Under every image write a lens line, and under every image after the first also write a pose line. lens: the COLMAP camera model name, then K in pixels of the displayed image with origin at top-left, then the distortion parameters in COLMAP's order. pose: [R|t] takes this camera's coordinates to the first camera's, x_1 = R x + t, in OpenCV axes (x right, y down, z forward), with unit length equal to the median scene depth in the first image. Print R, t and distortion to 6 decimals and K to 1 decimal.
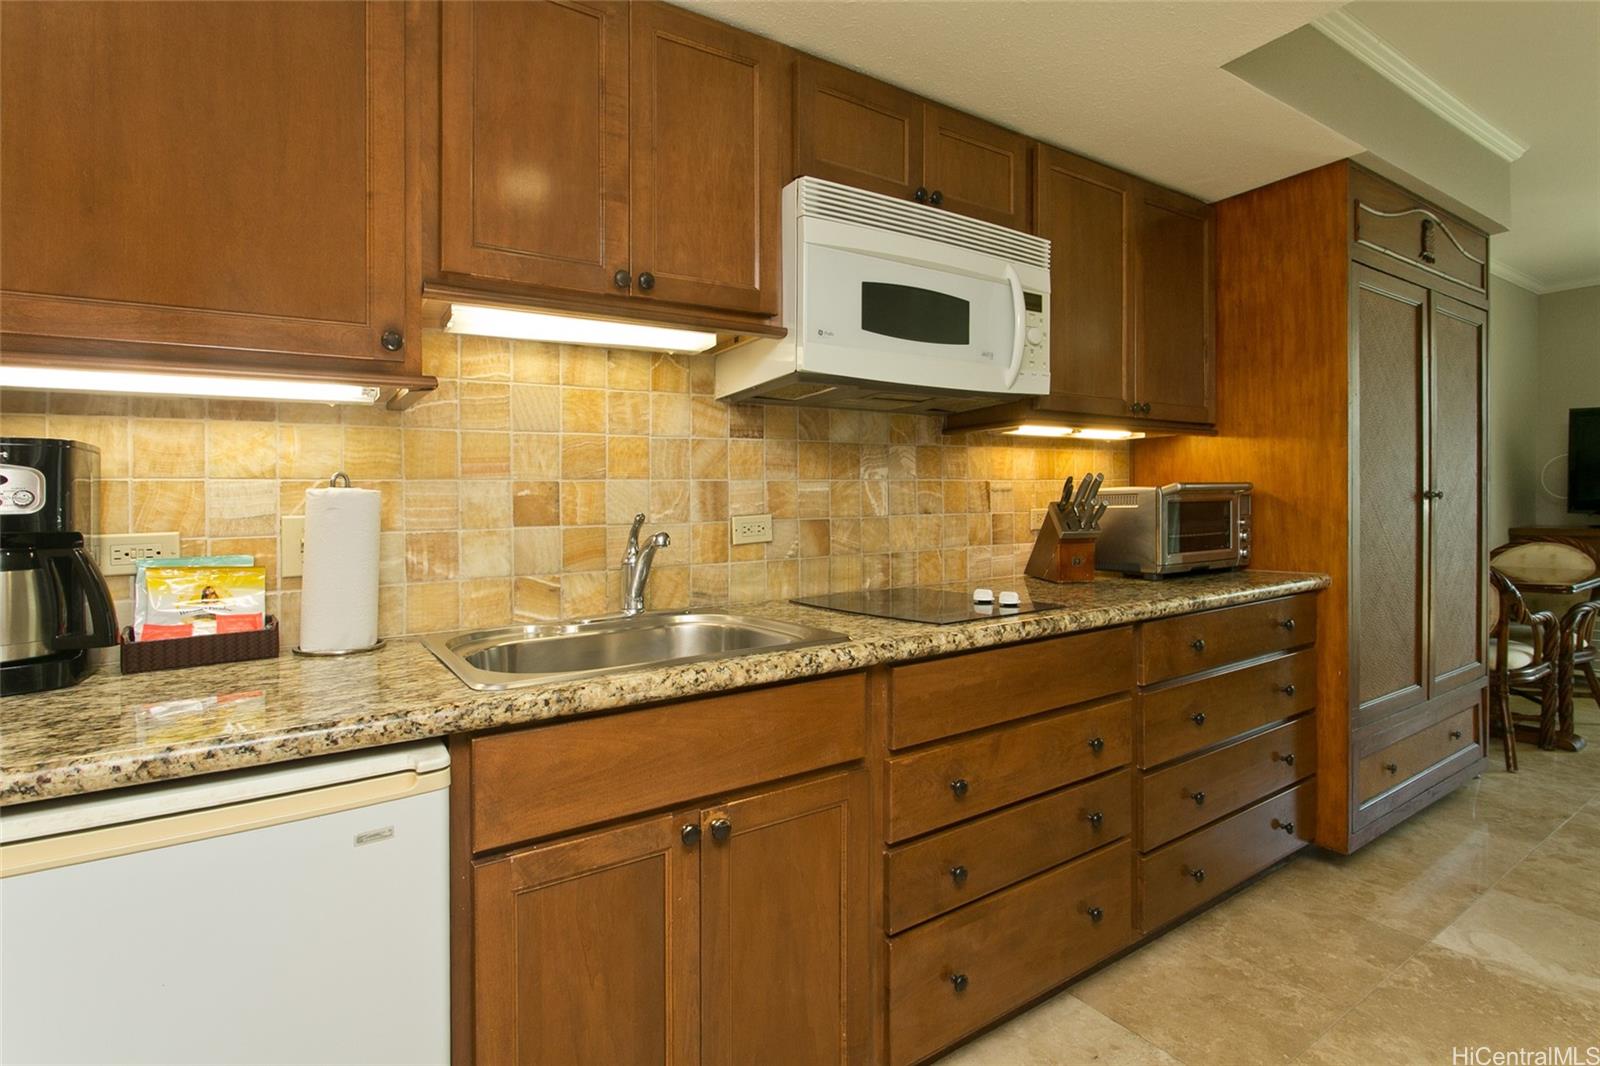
lens RADIAL K [[776.7, 0, 795.7], [0, 776.7, 506.2], [0, 0, 1]] dist [-0.014944, 0.006738]
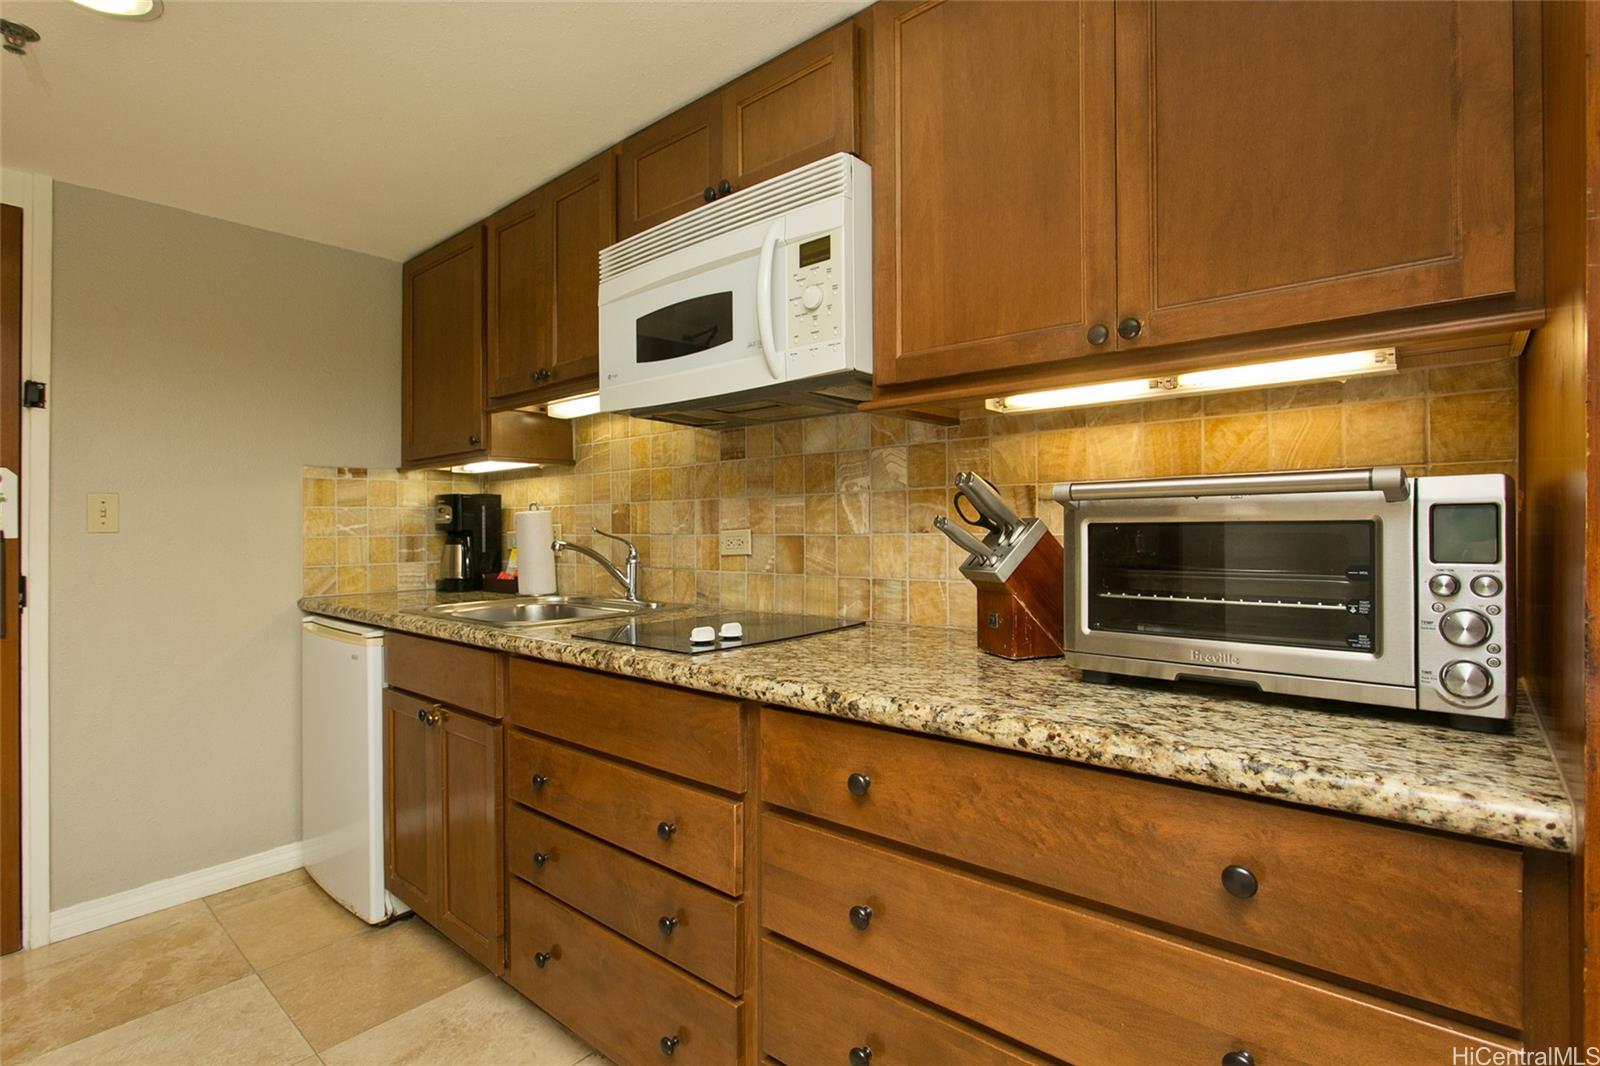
lens RADIAL K [[776.7, 0, 795.7], [0, 776.7, 506.2], [0, 0, 1]] dist [-0.014944, 0.006738]
pose [[0.263709, -0.003772, -0.964595, 0.962420], [0.007501, 0.999970, -0.001860, -0.017769], [0.964573, -0.006745, 0.263729, 0.744457]]
